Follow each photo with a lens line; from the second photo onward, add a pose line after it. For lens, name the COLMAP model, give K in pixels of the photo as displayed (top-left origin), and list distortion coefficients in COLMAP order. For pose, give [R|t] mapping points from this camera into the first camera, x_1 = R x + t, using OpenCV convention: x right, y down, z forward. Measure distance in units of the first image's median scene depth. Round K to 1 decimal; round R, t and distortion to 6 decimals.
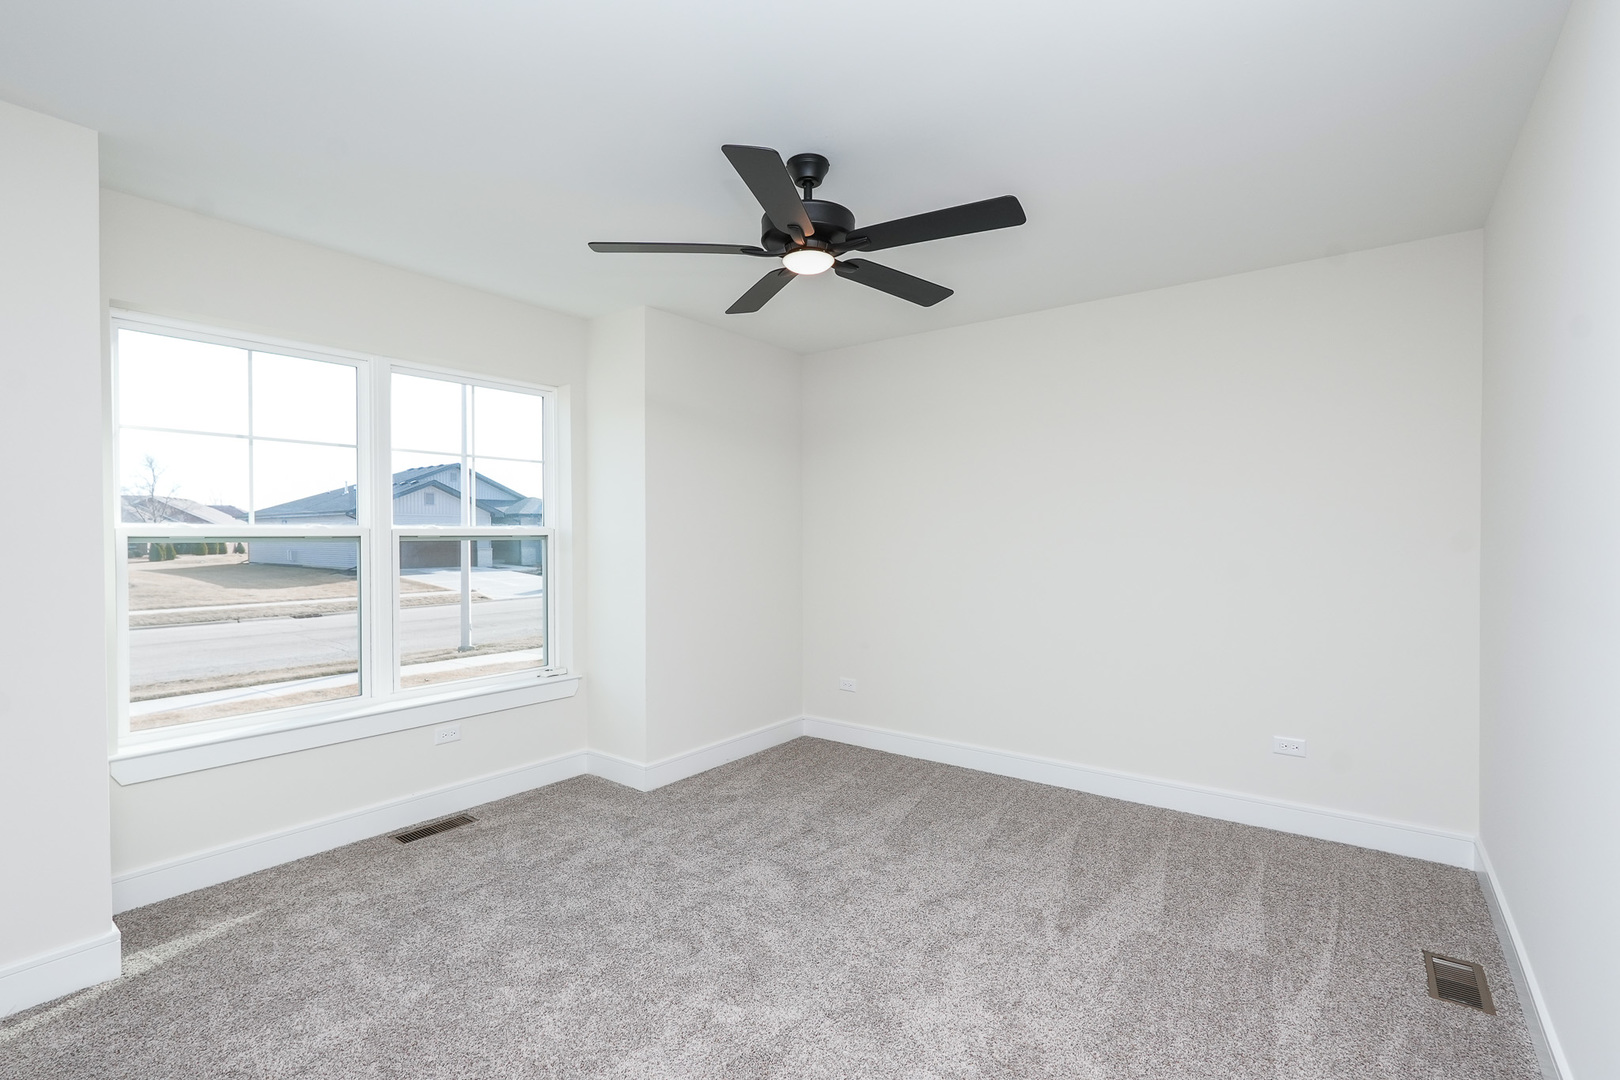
lens RADIAL K [[739.6, 0, 807.8], [0, 739.6, 541.5], [0, 0, 1]] dist [-0.019041, 0.010128]
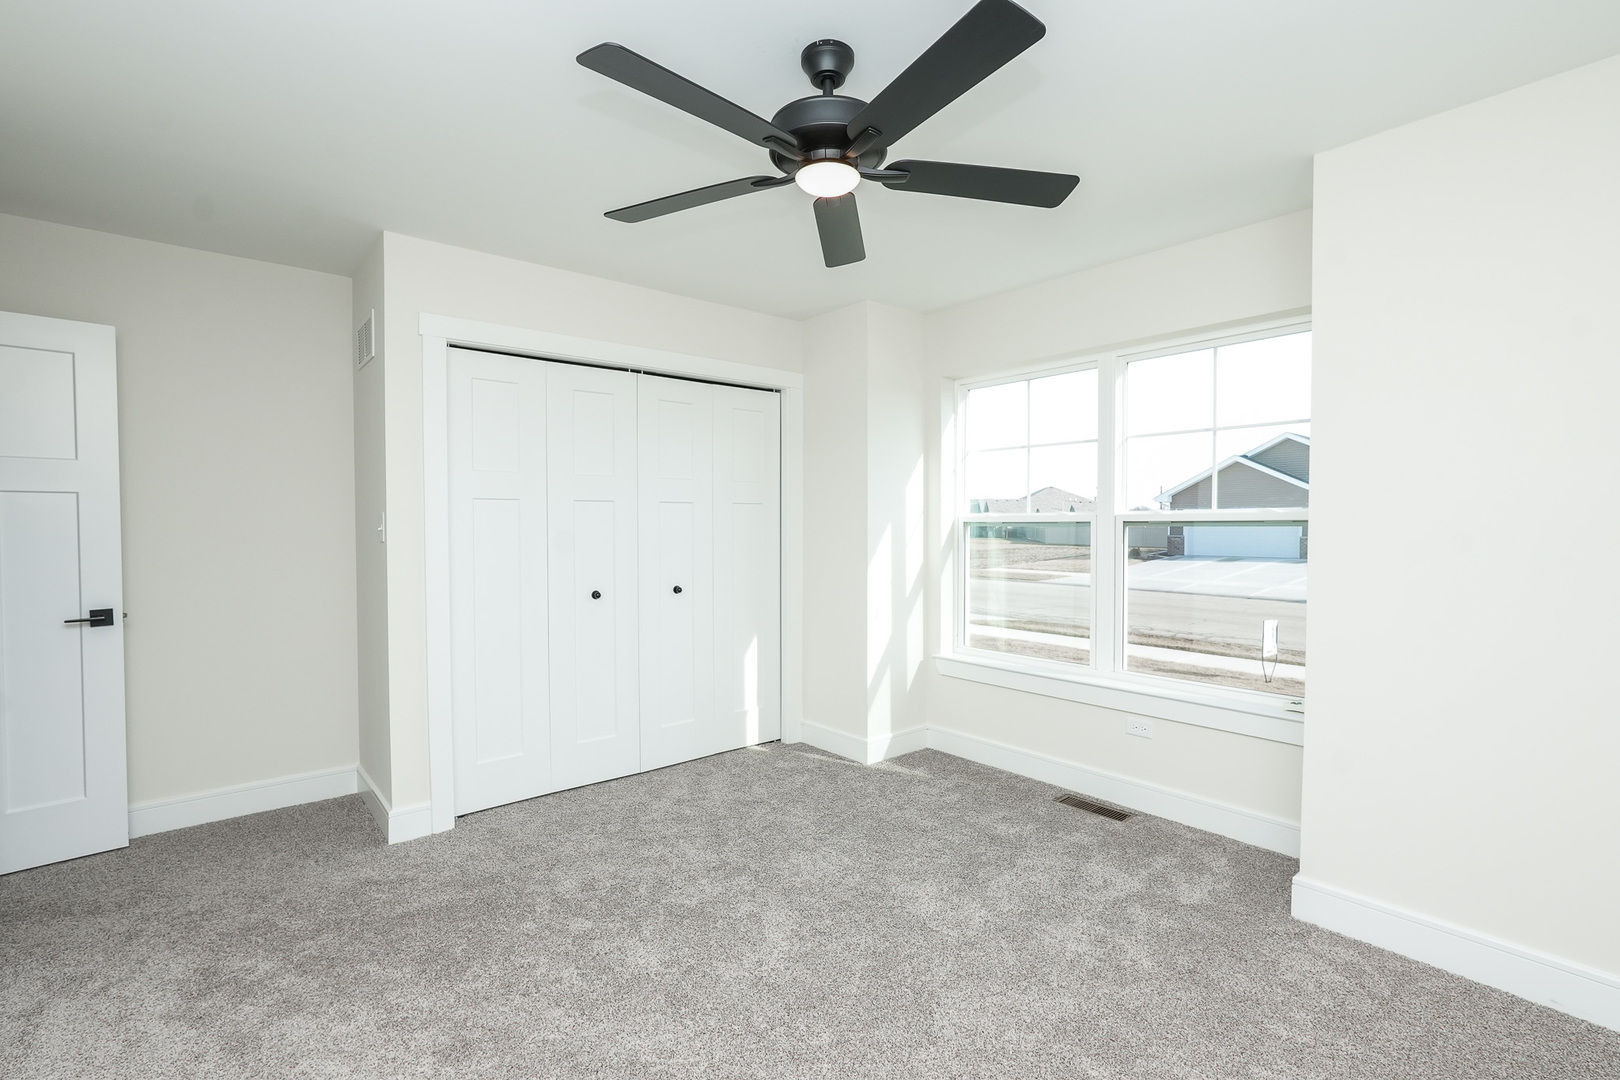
lens RADIAL K [[739.6, 0, 807.8], [0, 739.6, 541.5], [0, 0, 1]] dist [-0.019041, 0.010128]
pose [[-0.225586, 0.027875, -0.973824, 0.604953], [-0.000963, 0.999584, 0.028836, -0.009079], [0.974223, 0.007443, -0.225466, 0.892942]]
